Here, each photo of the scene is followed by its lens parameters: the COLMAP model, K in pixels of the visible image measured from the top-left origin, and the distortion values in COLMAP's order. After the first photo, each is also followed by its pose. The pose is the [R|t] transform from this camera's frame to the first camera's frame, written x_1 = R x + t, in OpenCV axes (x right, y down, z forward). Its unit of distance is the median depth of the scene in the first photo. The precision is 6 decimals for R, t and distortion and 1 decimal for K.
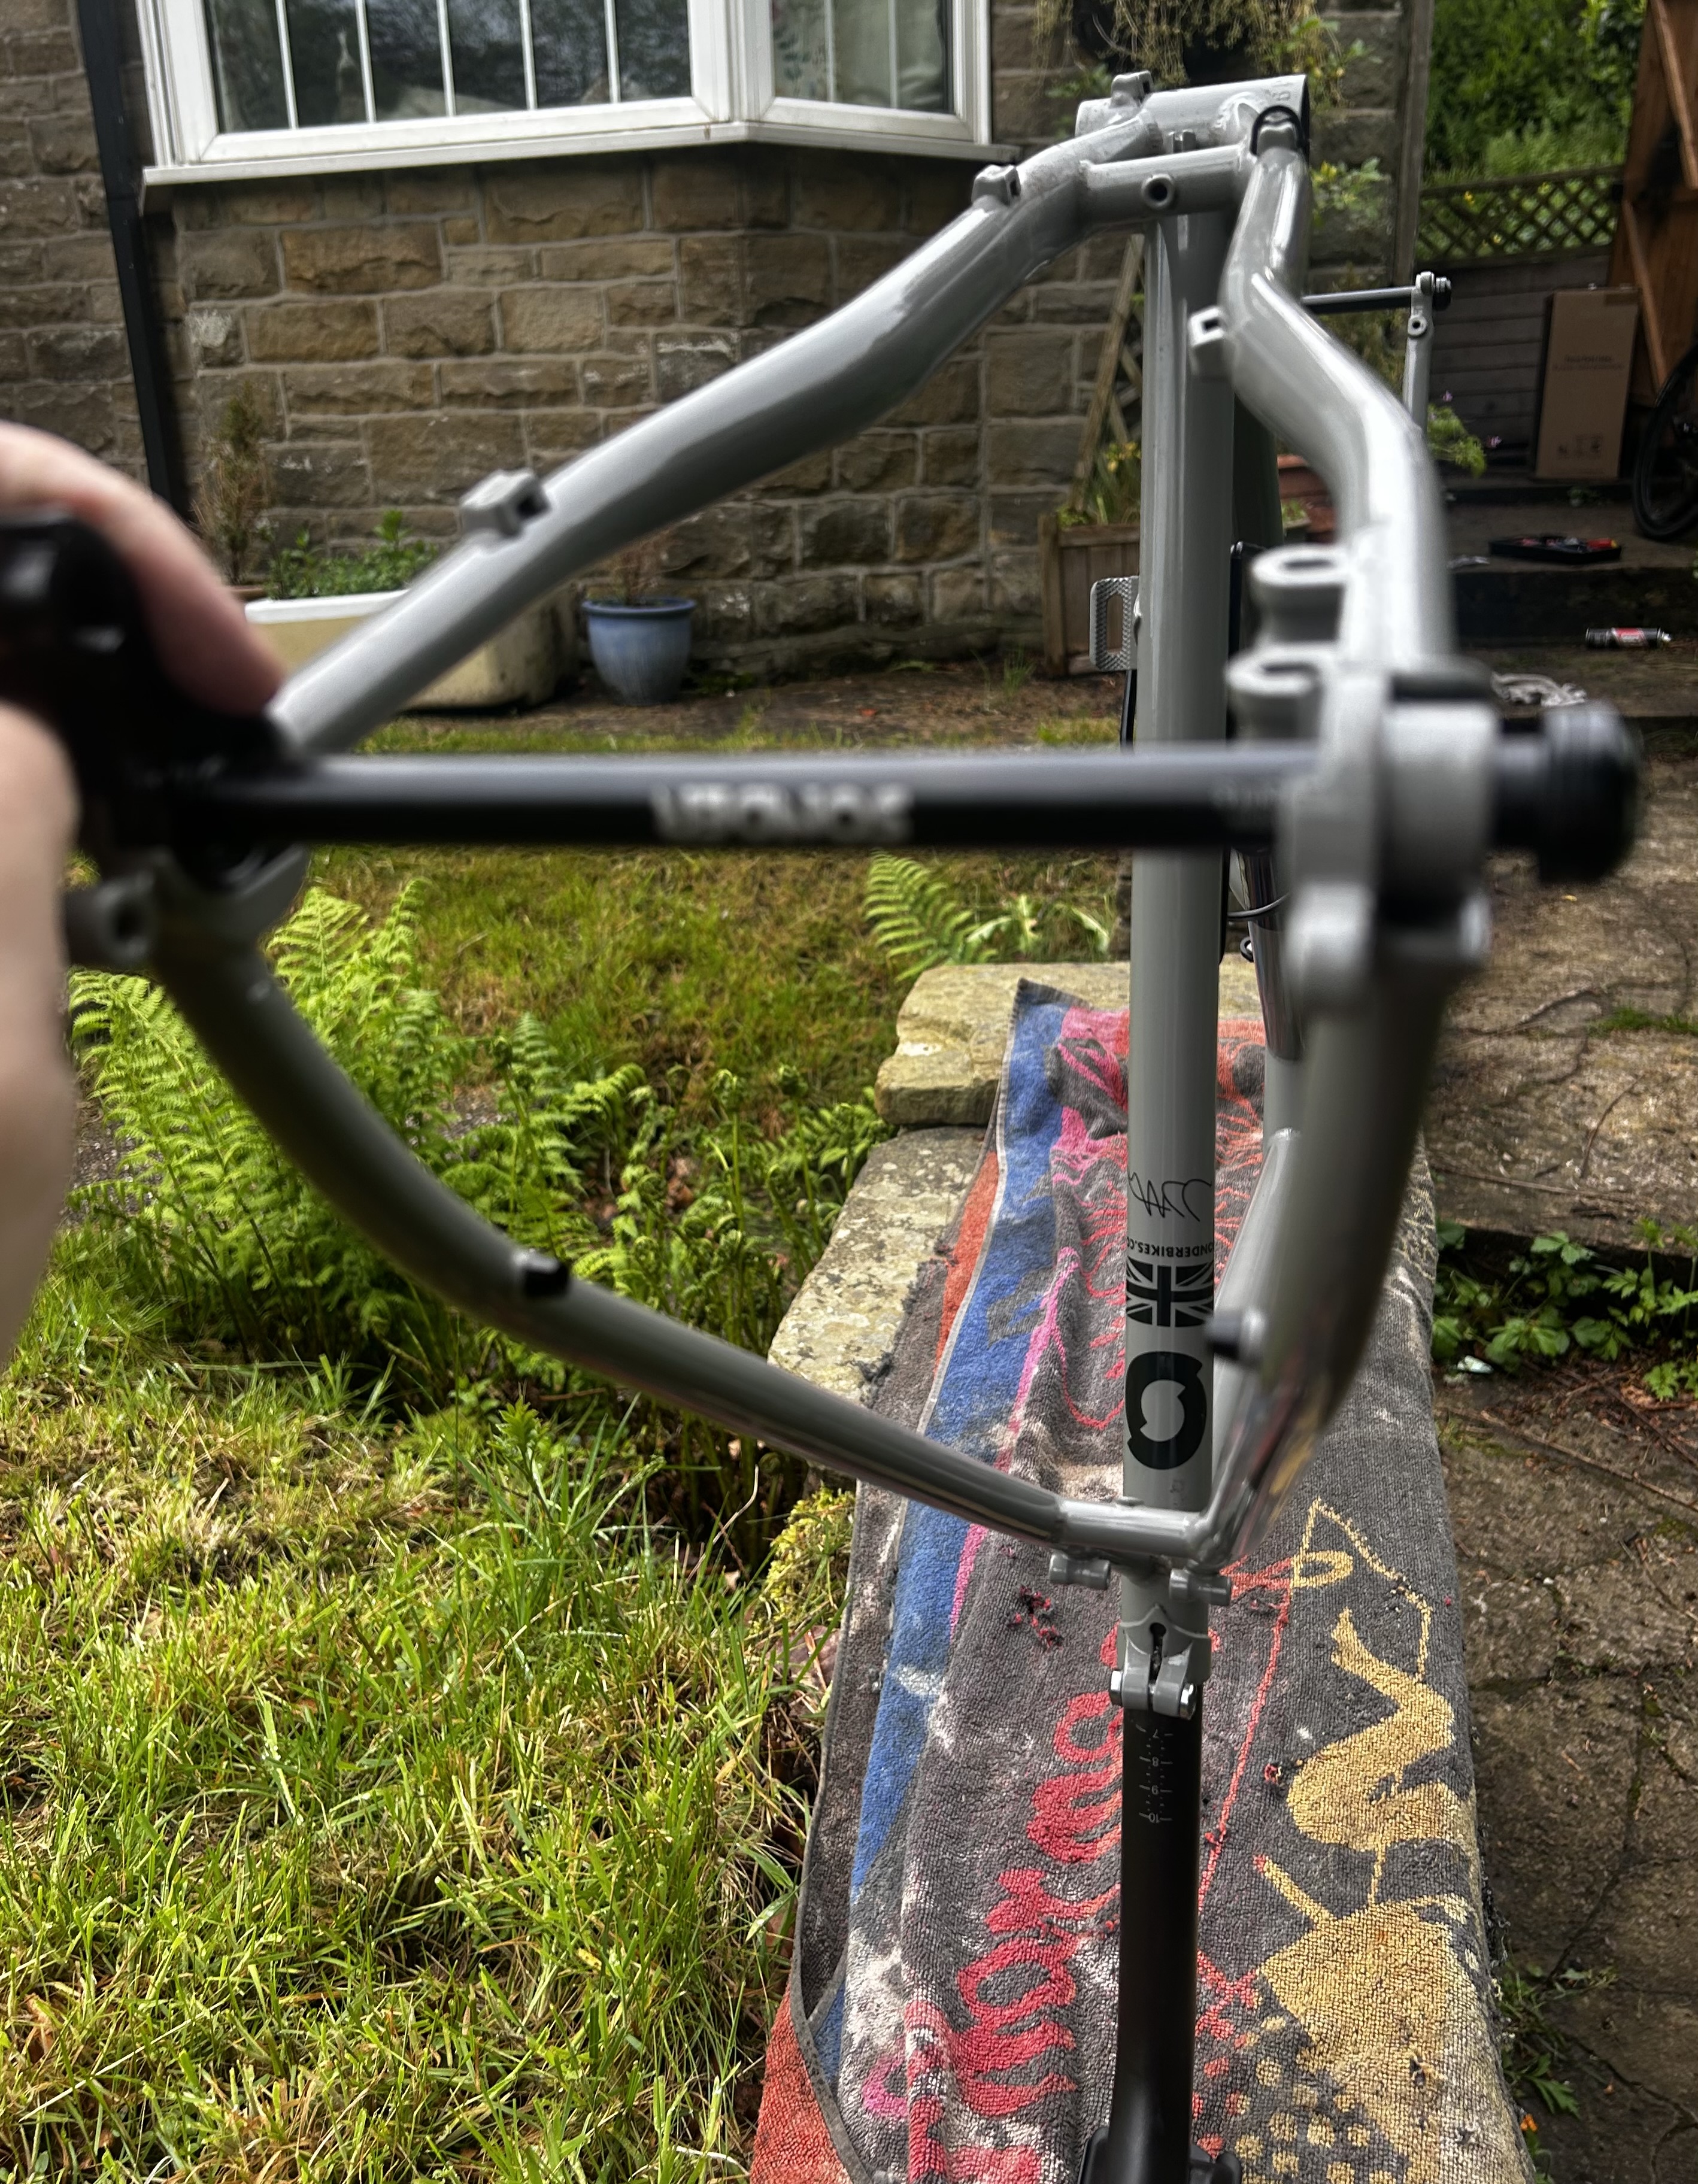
lens RADIAL K [[1813.5, 0, 826.0], [0, 1813.5, 1021.8], [0, 0, 1]] dist [0.035750, -0.039036]
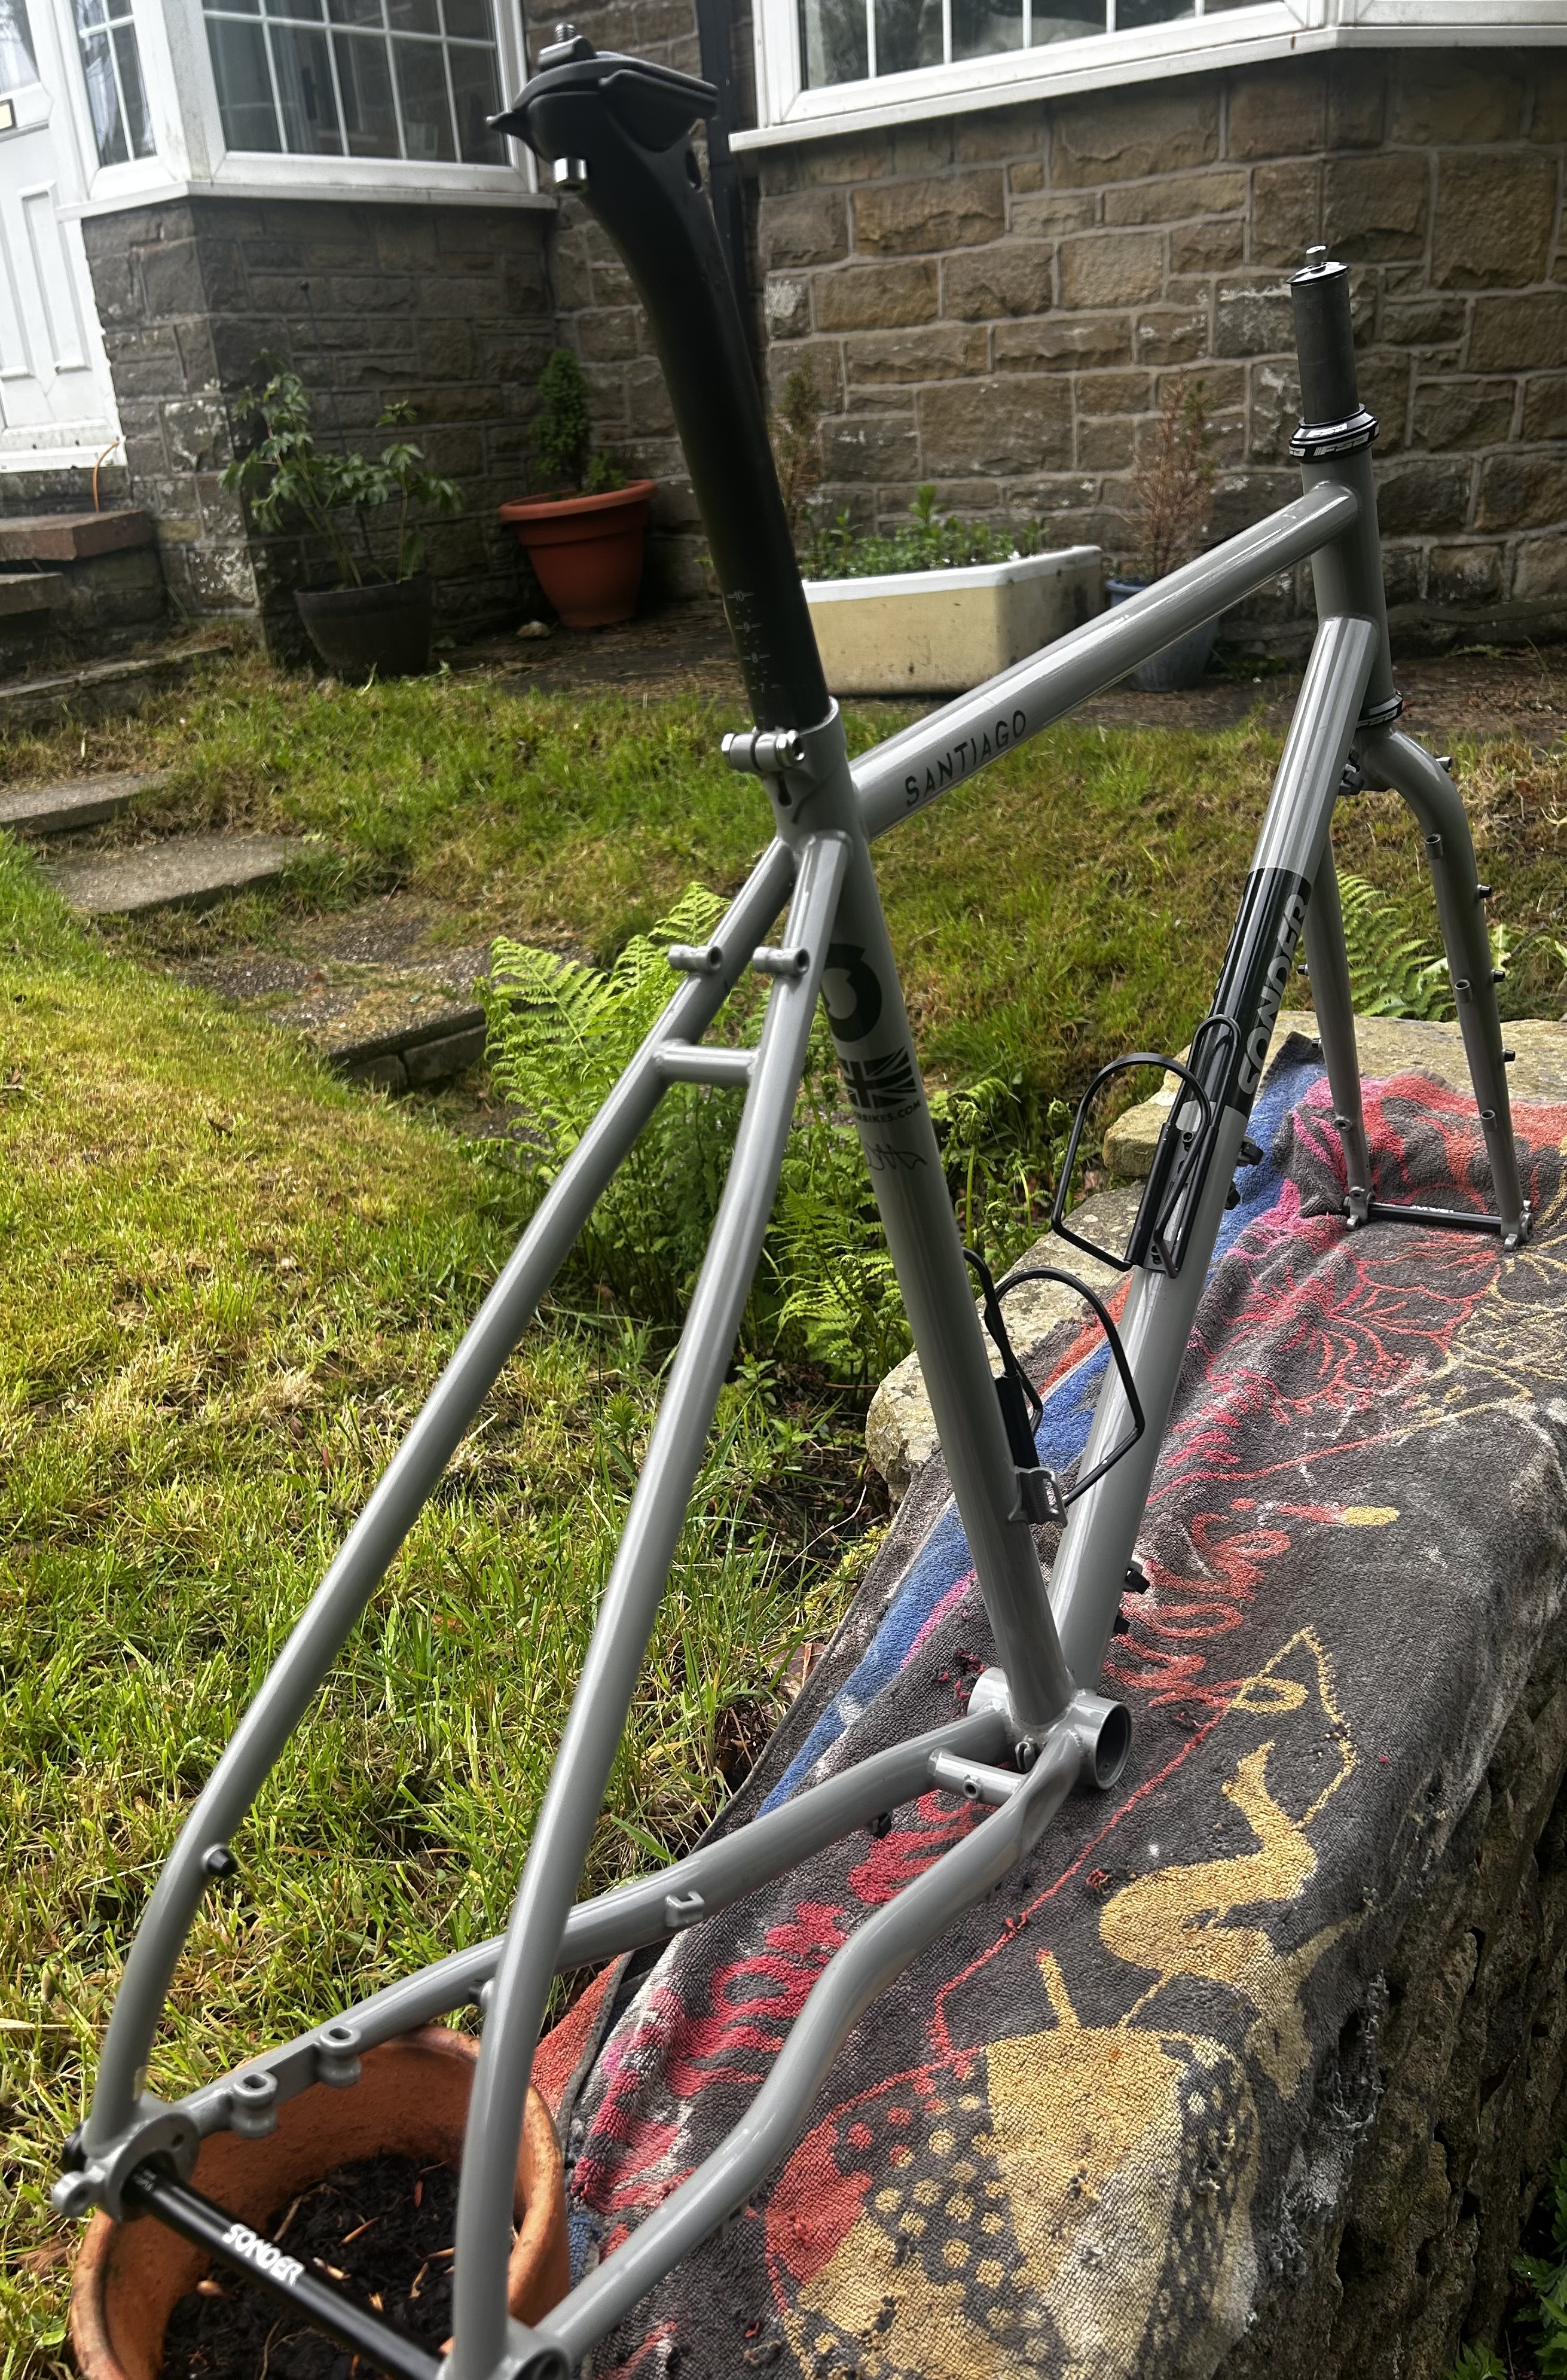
lens RADIAL K [[1799.3, 0, 772.5], [0, 1799.3, 1232.2], [0, 0, 1]] dist [0.045021, -0.045472]
pose [[0.931449, 0.124578, -0.341881, 0.072182], [-0.079630, 0.986579, 0.142550, -0.013205], [0.355051, -0.105554, 0.928869, 0.008757]]
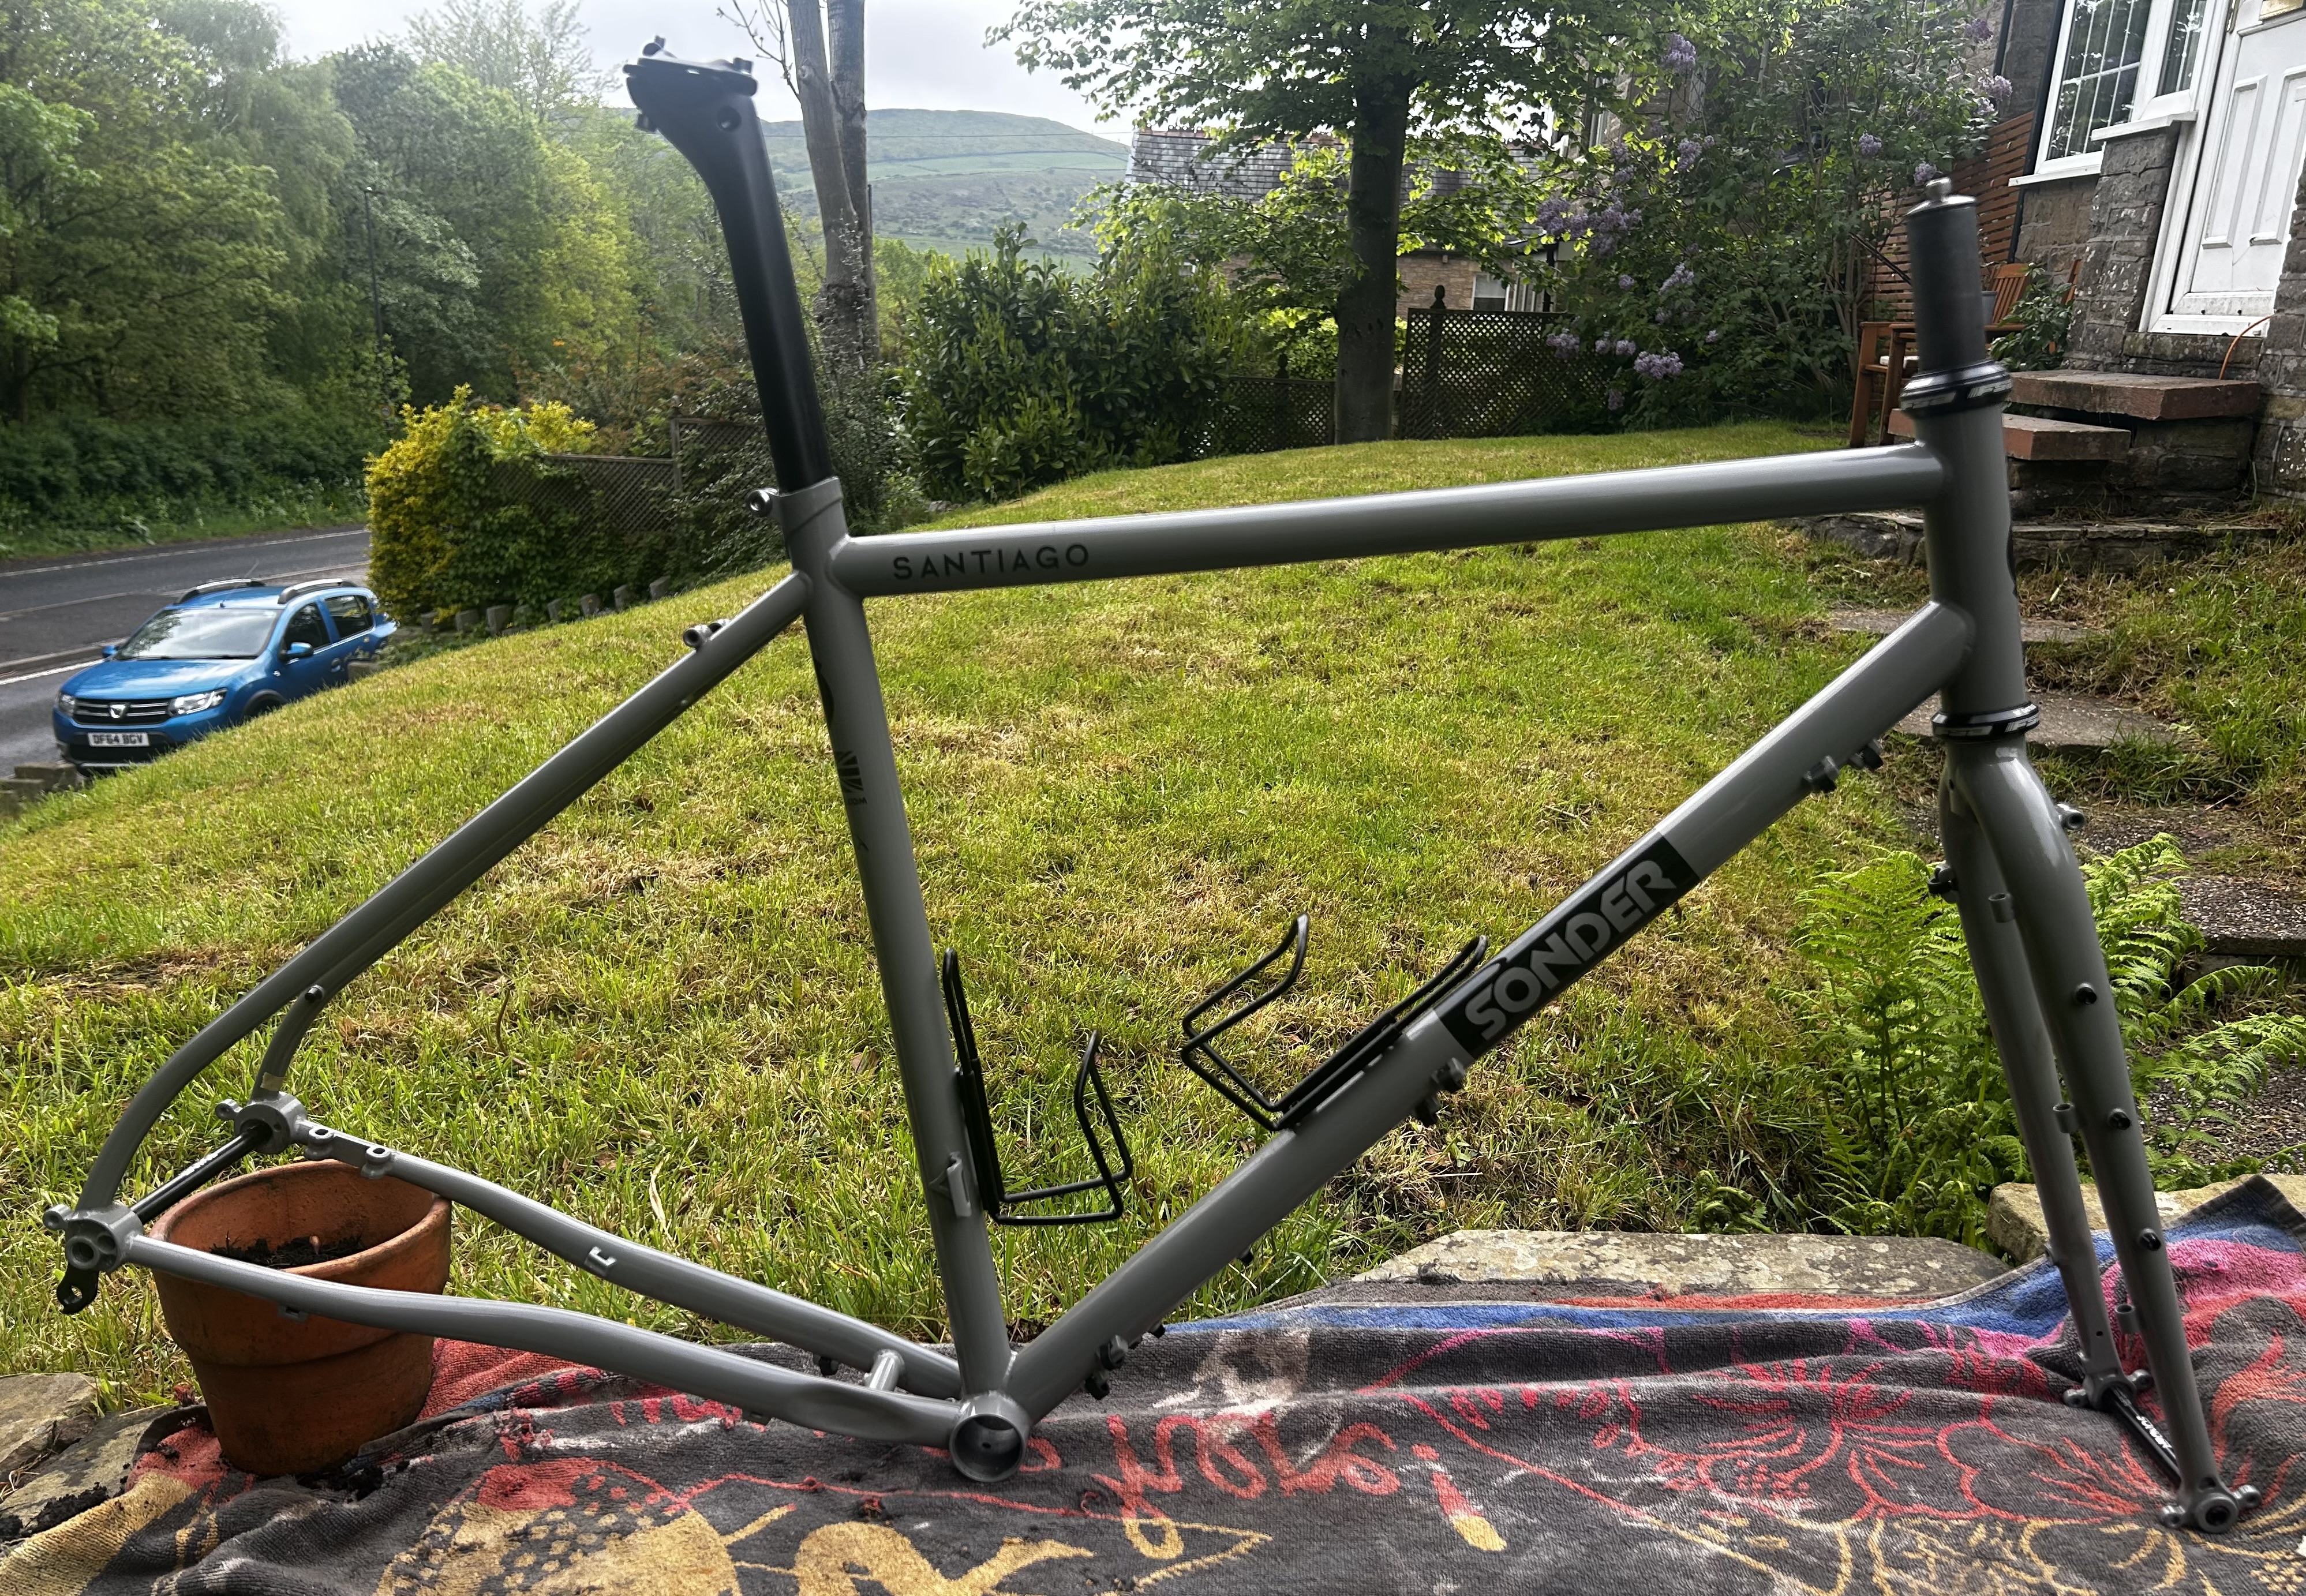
lens RADIAL K [[1757.7, 0, 1162.0], [0, 1757.7, 856.0], [0, 0, 1]] dist [0.035988, -0.027321]
pose [[0.191512, 0.335748, -0.922278, 0.229138], [-0.341464, 0.903762, 0.258102, -0.062377], [0.920177, 0.265495, 0.287727, 0.141072]]
